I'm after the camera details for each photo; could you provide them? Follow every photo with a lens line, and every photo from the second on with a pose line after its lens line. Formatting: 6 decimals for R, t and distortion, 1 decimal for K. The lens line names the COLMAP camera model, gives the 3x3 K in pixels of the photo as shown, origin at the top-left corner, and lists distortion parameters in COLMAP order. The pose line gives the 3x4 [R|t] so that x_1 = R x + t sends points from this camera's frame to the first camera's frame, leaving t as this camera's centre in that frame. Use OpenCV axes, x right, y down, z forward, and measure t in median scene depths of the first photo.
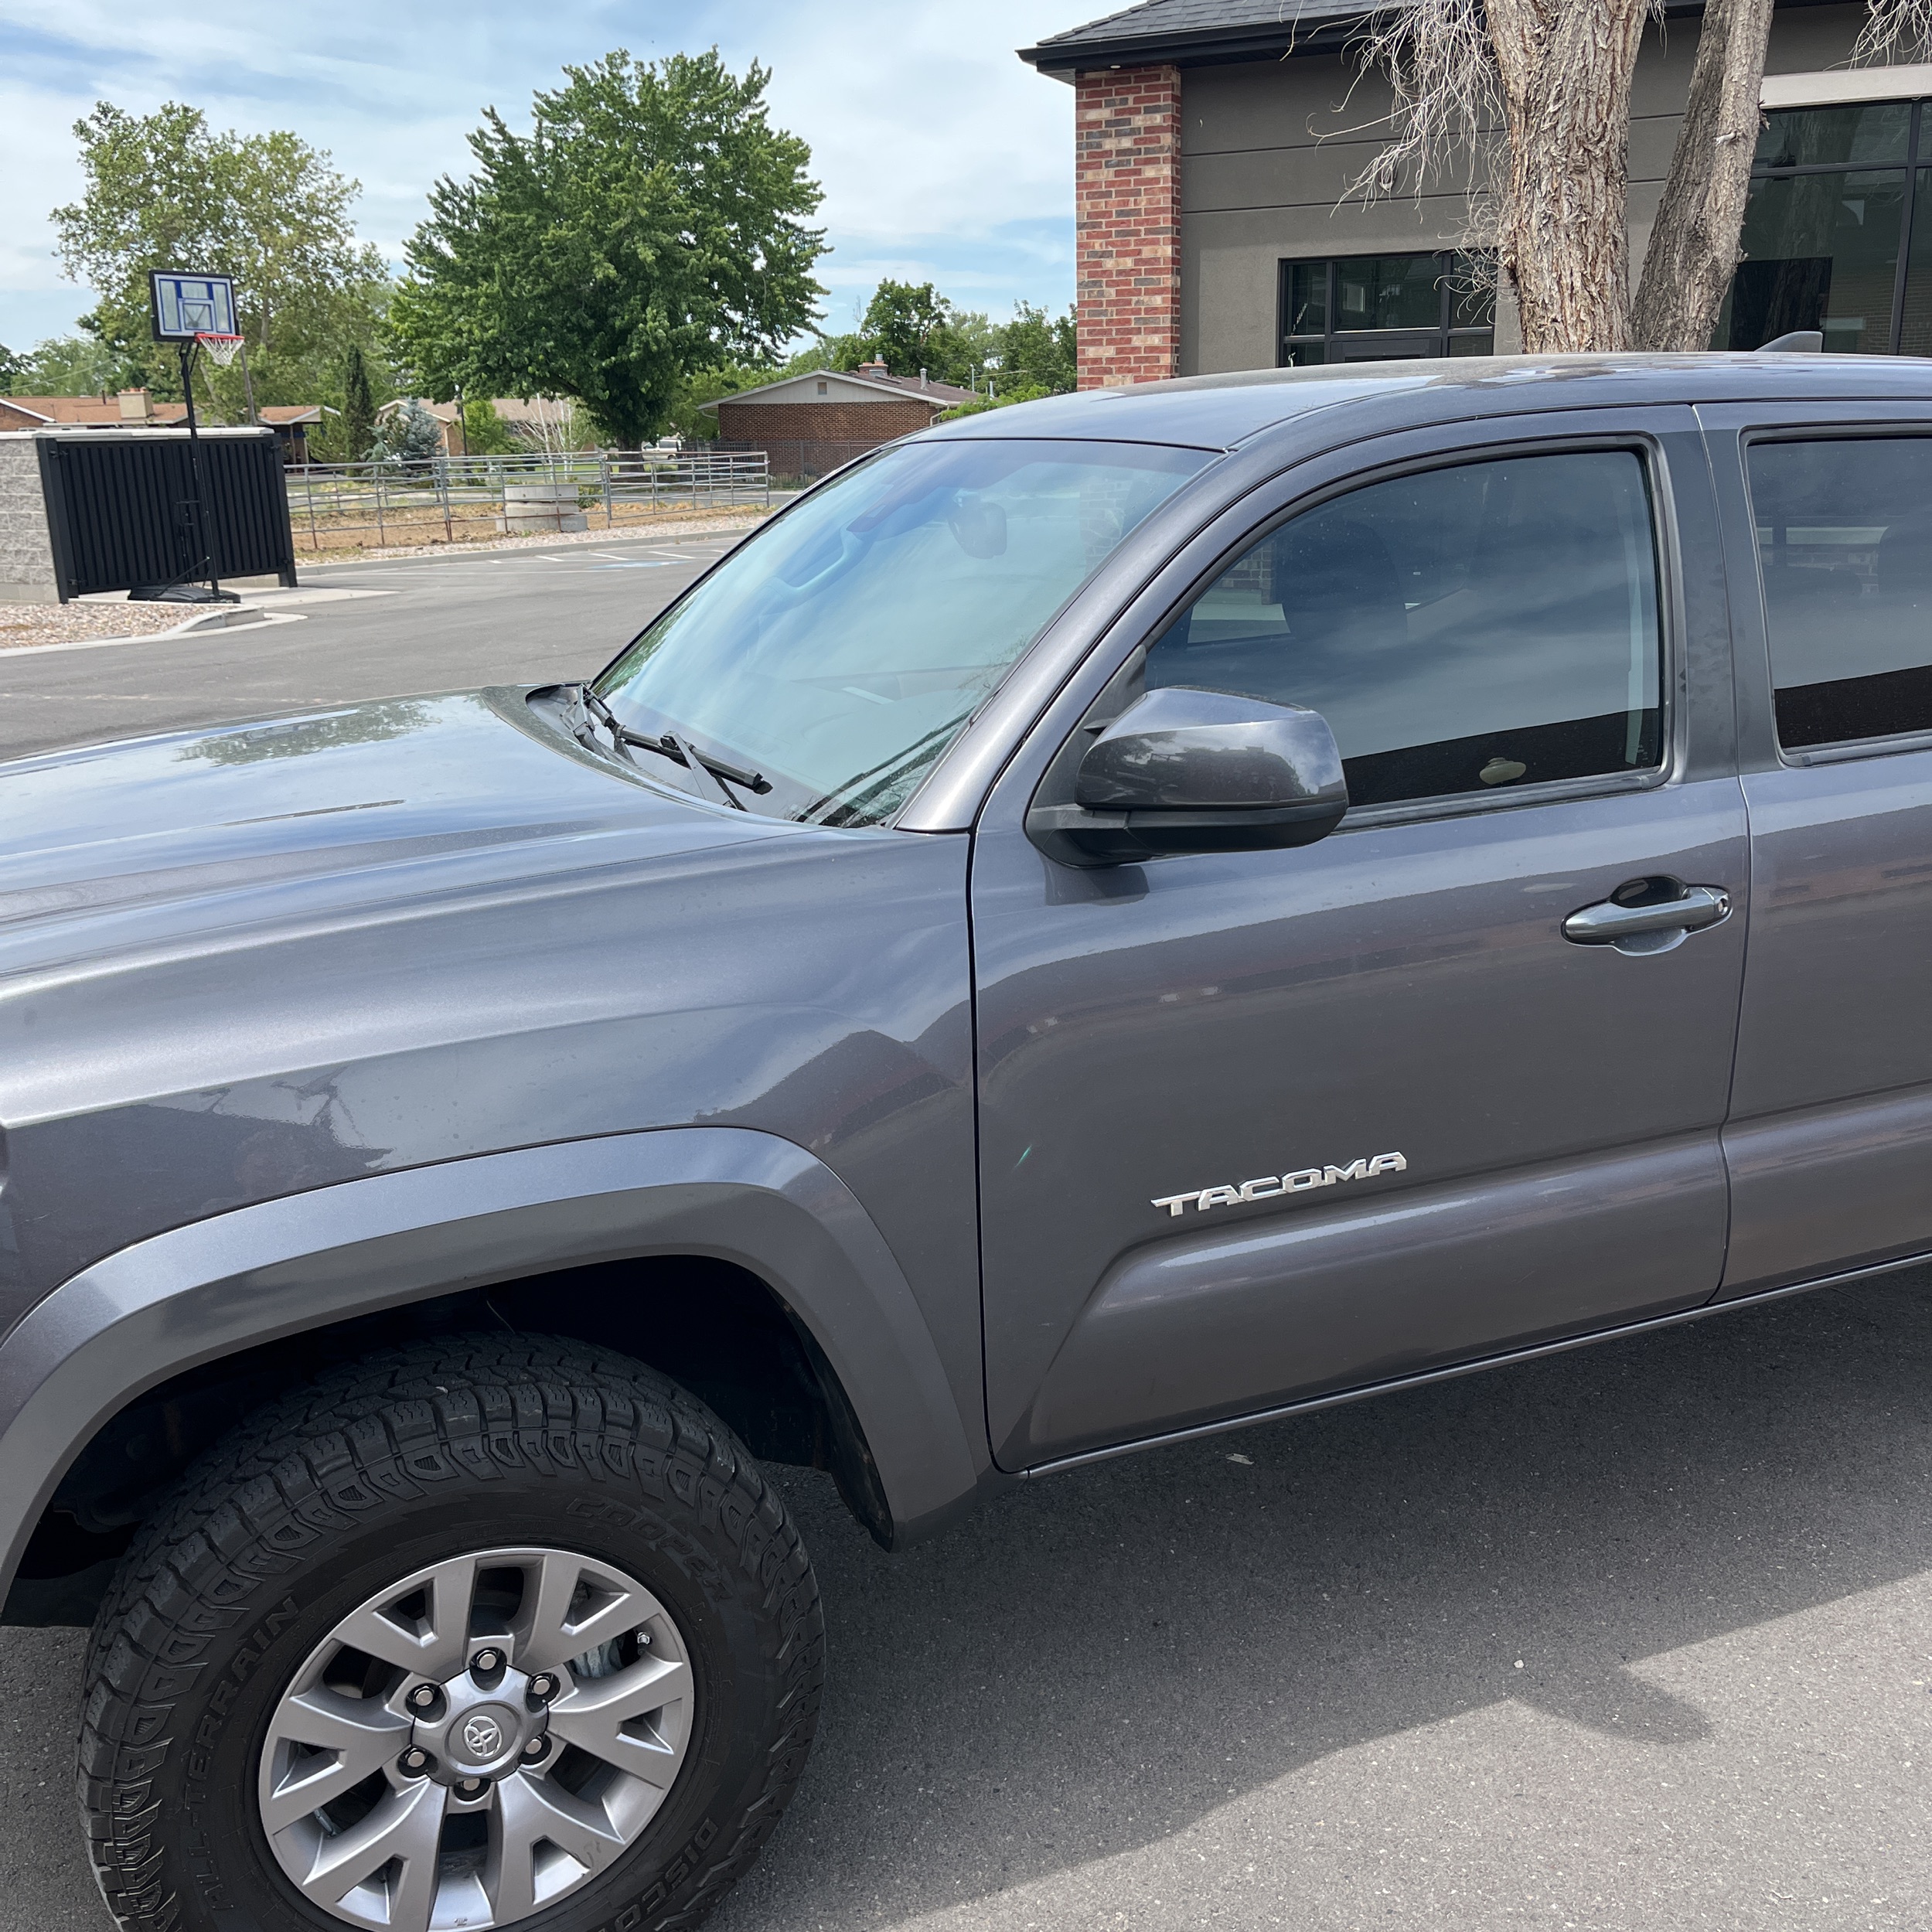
lens RADIAL K [[1966.6, 0, 967.5], [0, 1966.6, 979.7], [0, 0, 1]] dist [0.016981, -0.001427]
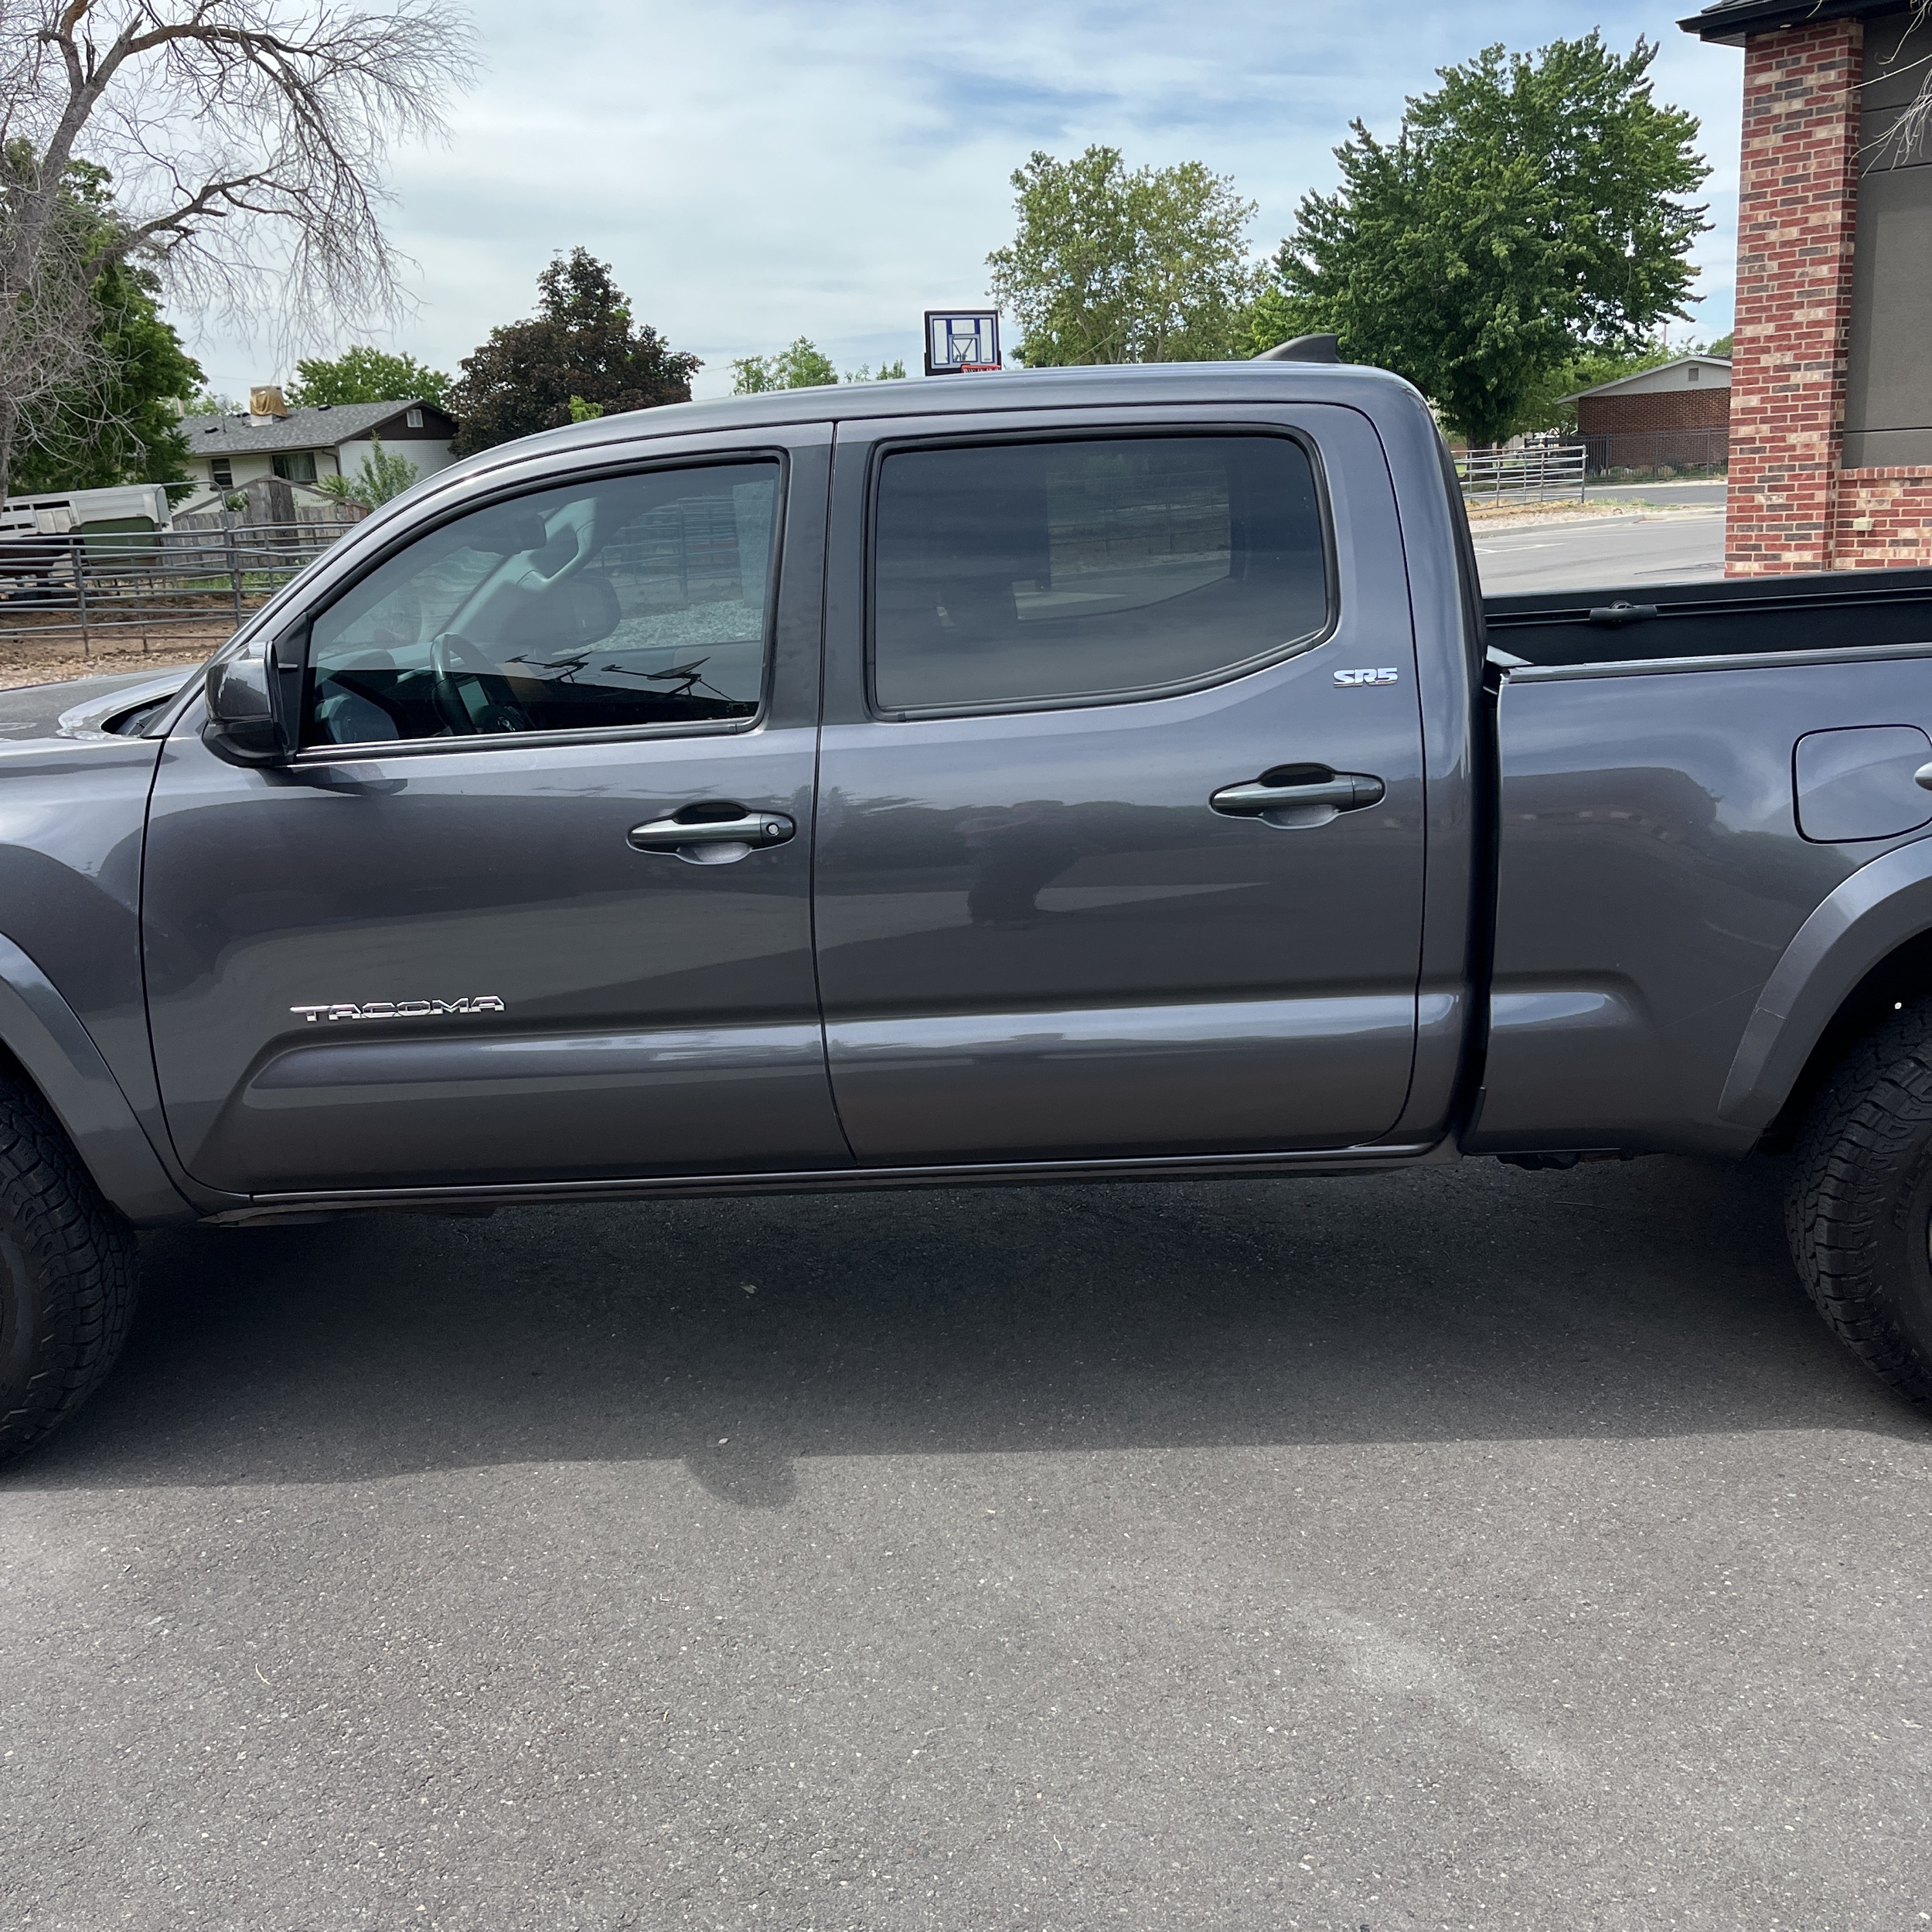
lens RADIAL K [[1971.0, 0, 945.3], [0, 1971.0, 974.3], [0, 0, 1]] dist [0.029049, -0.019712]
pose [[0.896228, 0.078252, -0.436637, 0.156829], [-0.080274, 0.996677, 0.013852, 0.004530], [0.436269, 0.022636, 0.899531, -0.010298]]
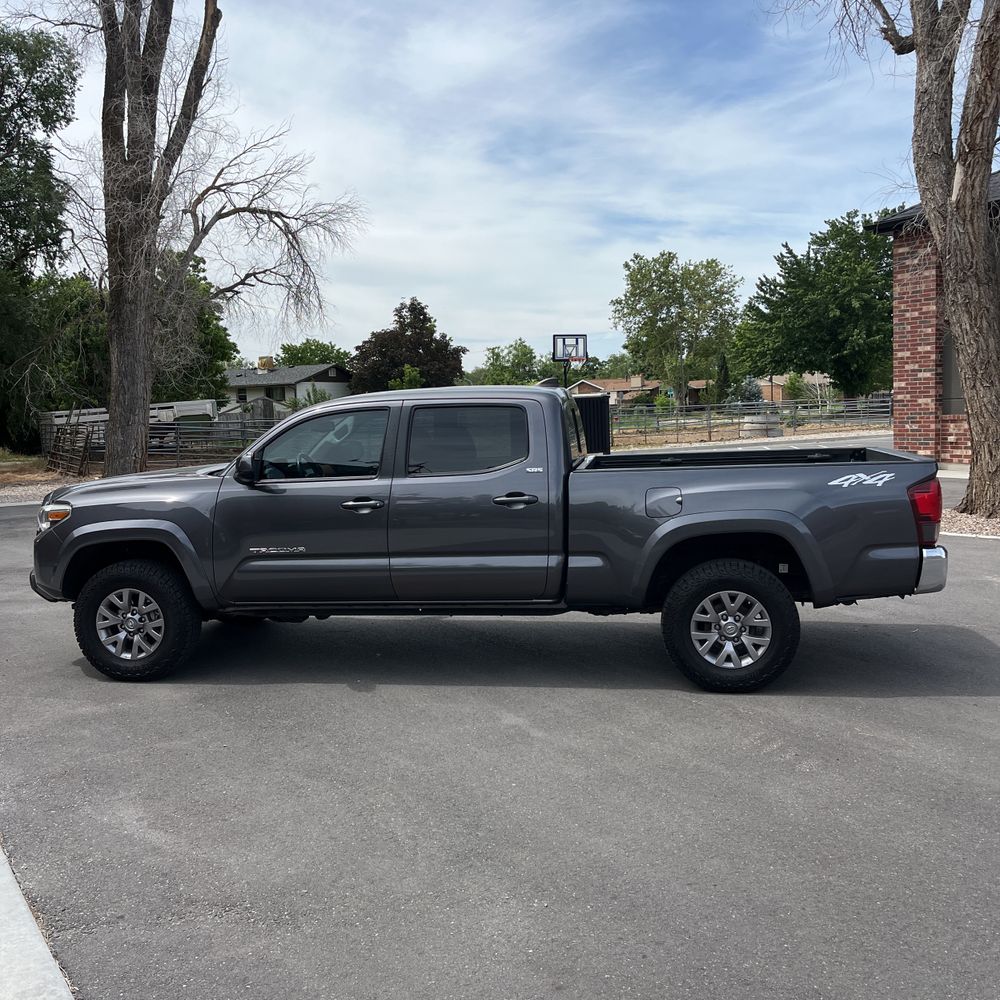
lens RADIAL K [[1022.3, 0, 483.2], [0, 1022.3, 487.3], [0, 0, 1]] dist [0.097272, -0.220732]
pose [[0.842381, 0.035835, -0.537689, 0.289948], [-0.129618, 0.981967, -0.137625, 0.034501], [0.523061, 0.185627, 0.831835, -0.137911]]
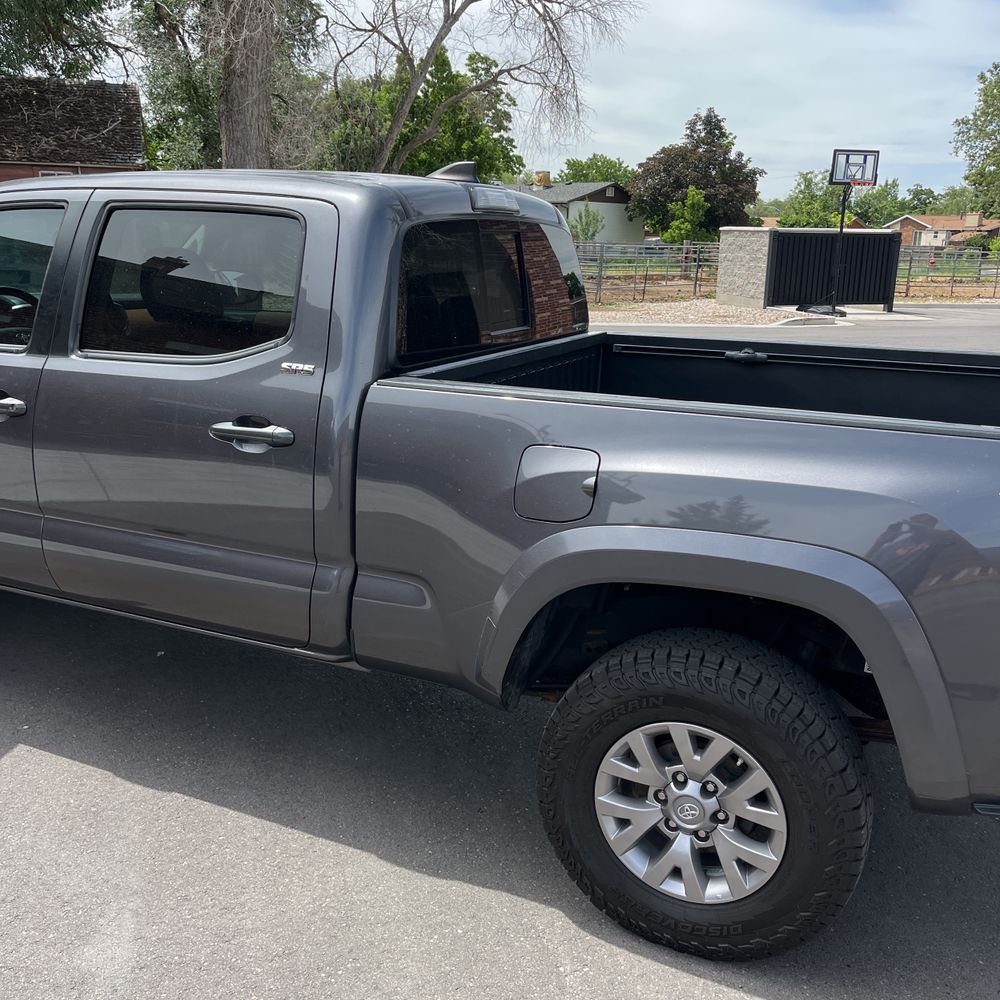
lens RADIAL K [[1017.3, 0, 500.0], [0, 1017.3, 500.0], [0, 0, 1]] dist [0.049383, -0.049628]
pose [[0.660577, 0.226241, -0.715858, 0.247831], [-0.238691, 0.967328, 0.085458, -0.025672], [0.711804, 0.114418, 0.692997, 0.089003]]
